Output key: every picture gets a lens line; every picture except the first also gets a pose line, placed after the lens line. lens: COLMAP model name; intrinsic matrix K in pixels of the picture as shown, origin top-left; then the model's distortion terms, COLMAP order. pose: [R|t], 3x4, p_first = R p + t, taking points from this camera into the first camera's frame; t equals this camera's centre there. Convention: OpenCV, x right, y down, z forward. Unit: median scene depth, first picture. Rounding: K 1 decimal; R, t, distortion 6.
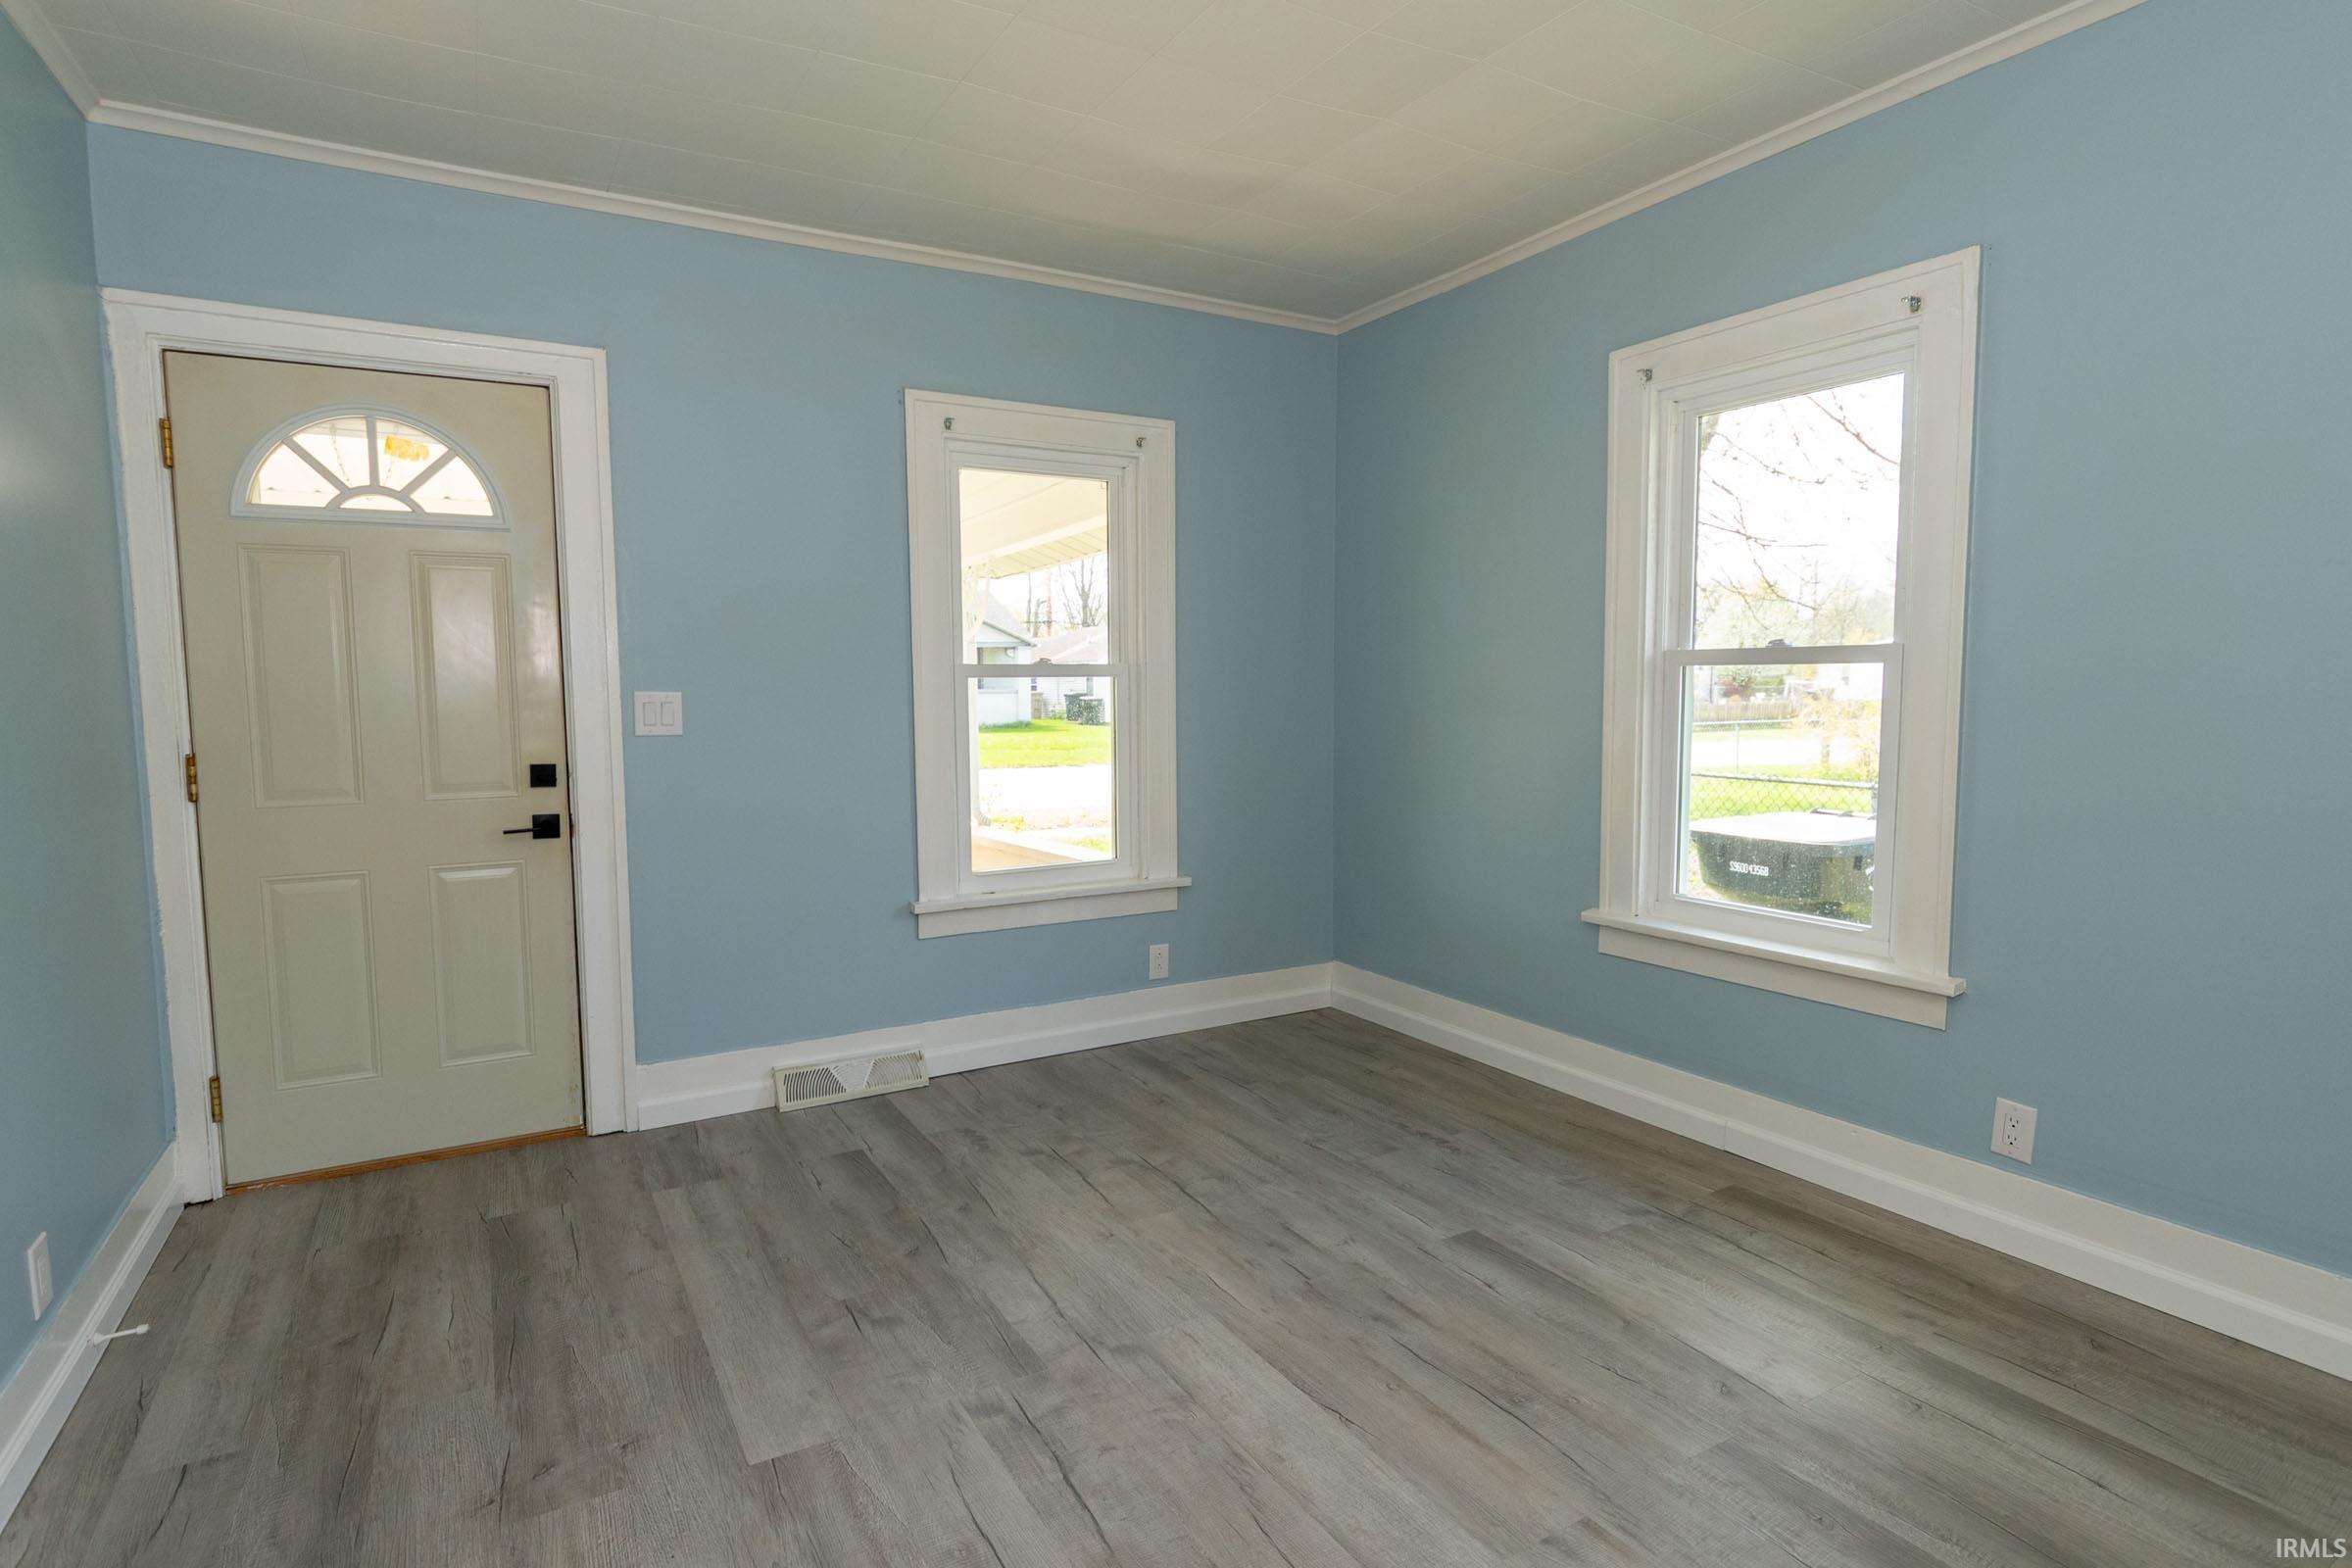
lens RADIAL K [[1234.9, 0, 1176.0], [0, 1234.9, 784.0], [0, 0, 1]] dist [0.005057, 0.000085]
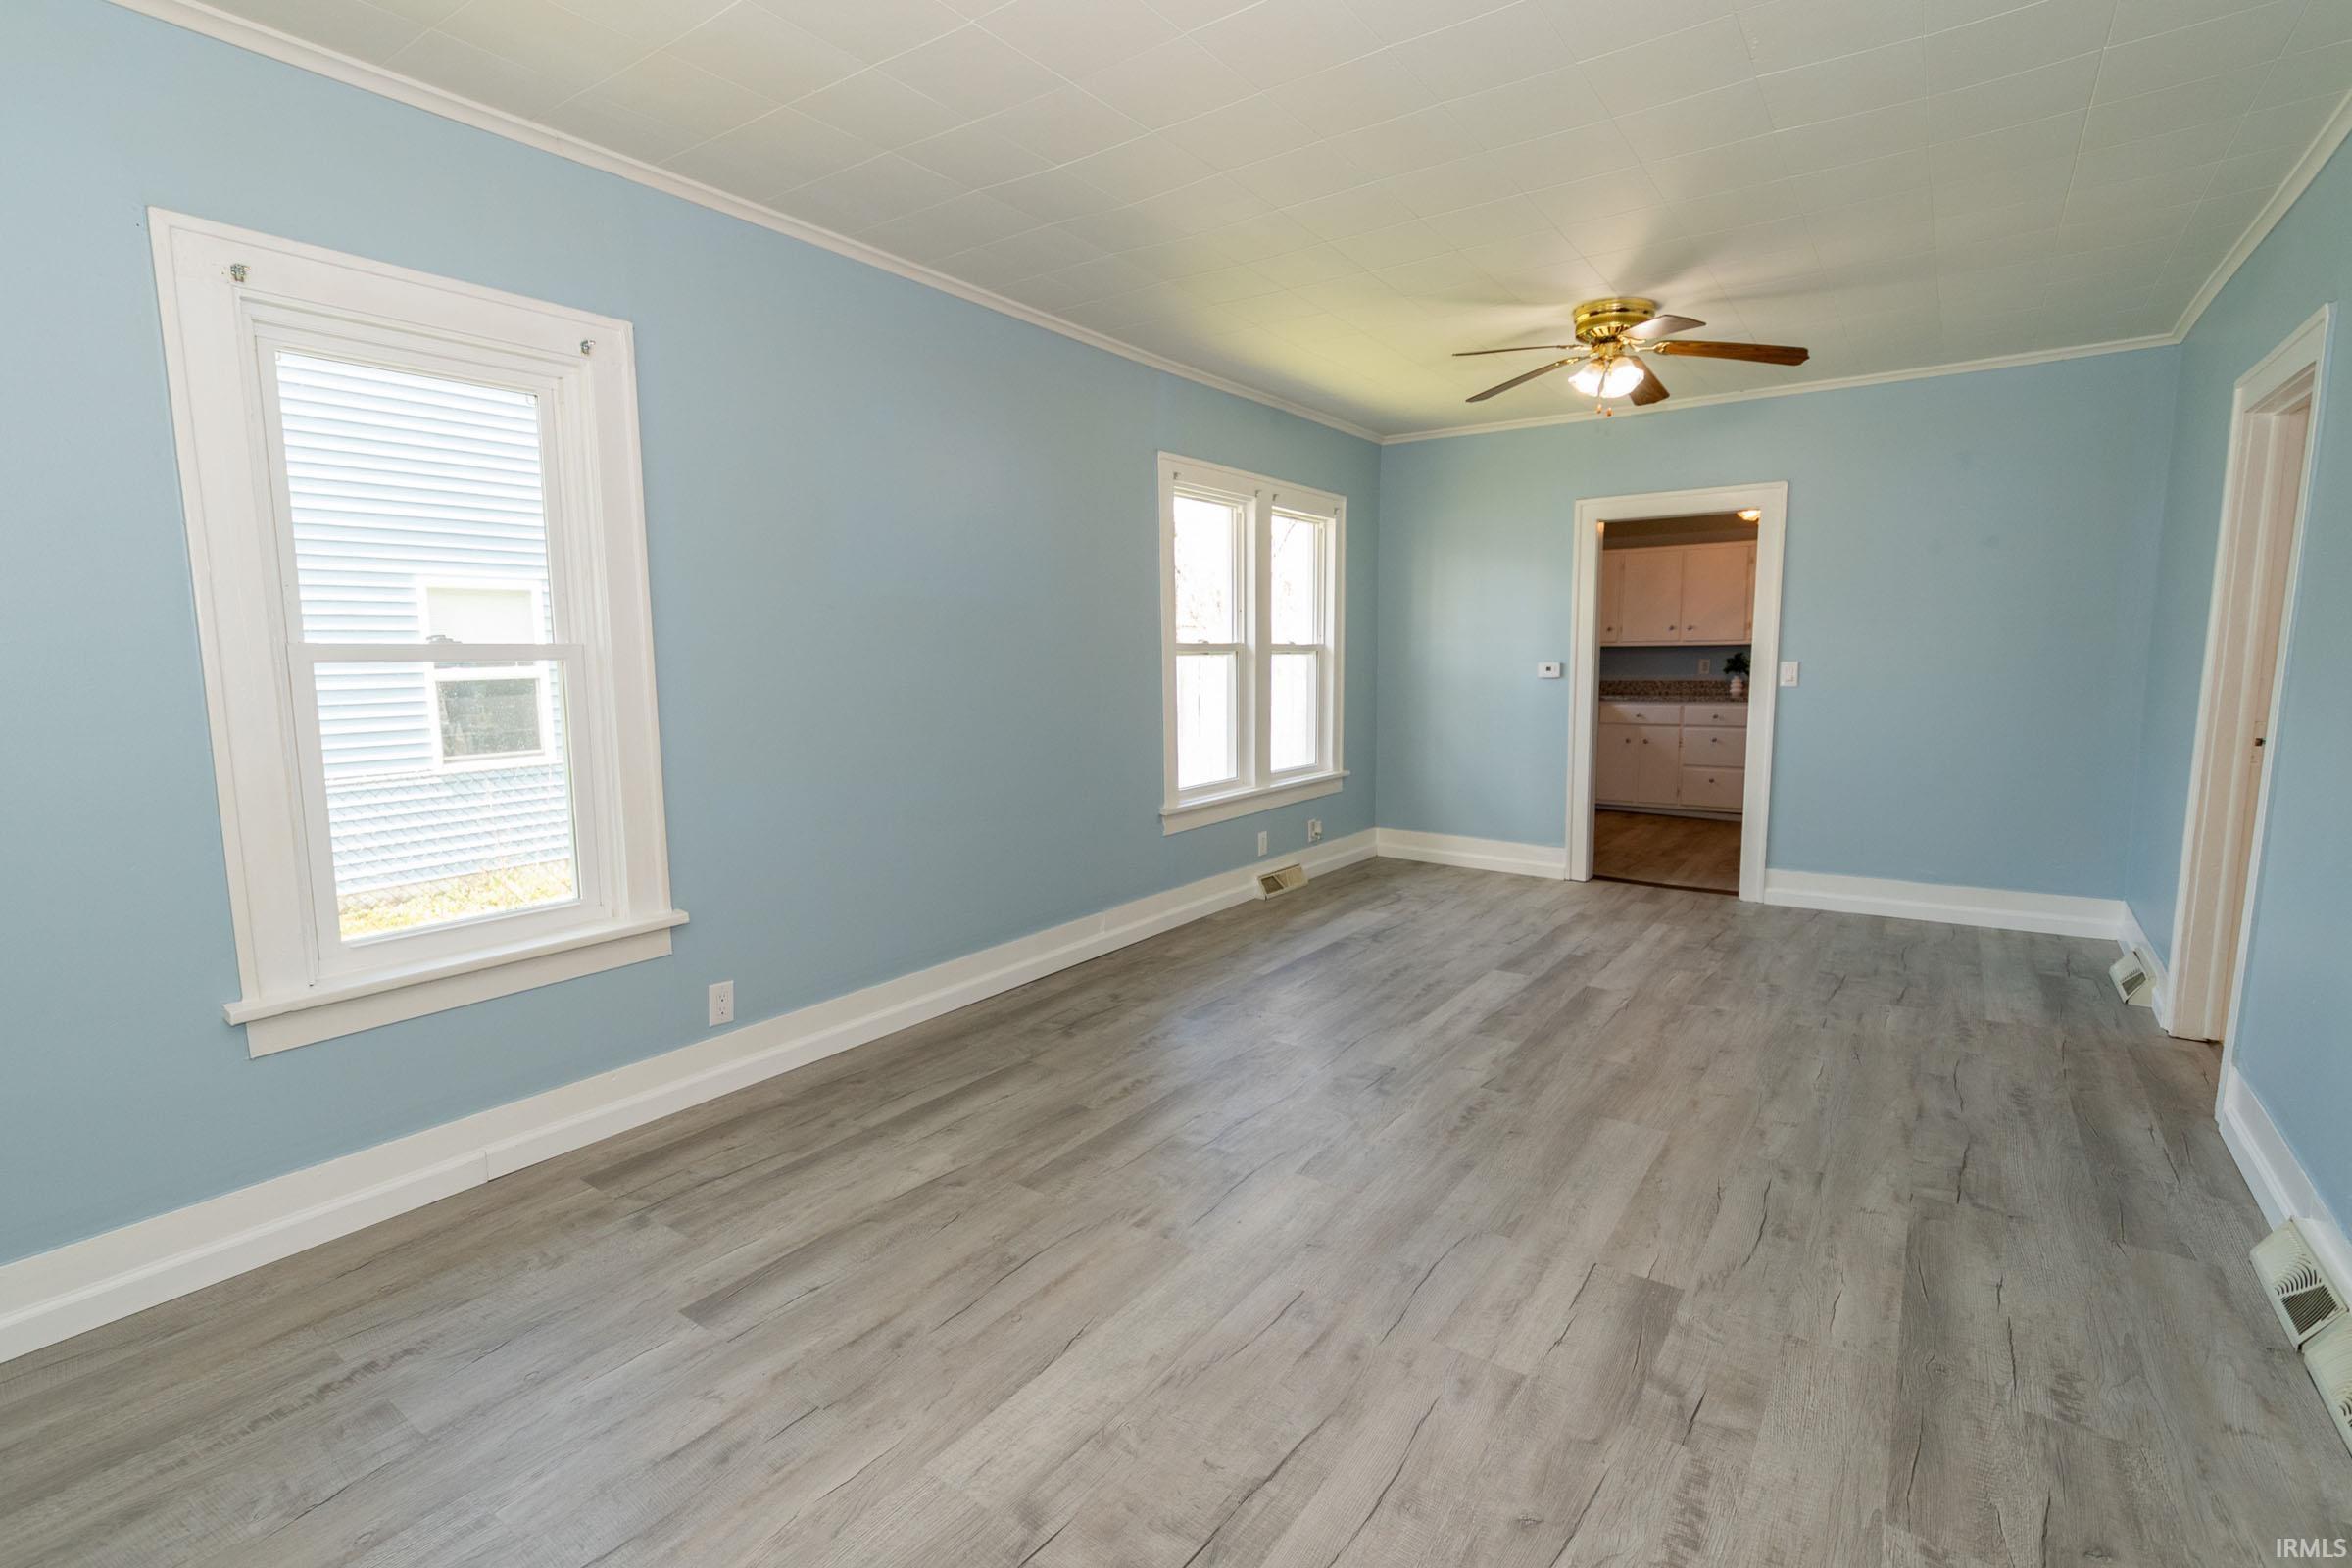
lens RADIAL K [[1049.8, 0, 1176.0], [0, 1049.8, 784.0], [0, 0, 1]] dist [0.000588, 0.000327]
pose [[-0.407042, -0.095238, 0.908431, -0.537471], [0.092074, 0.985206, 0.144542, -0.078169], [-0.908757, 0.142478, -0.392251, 0.923933]]
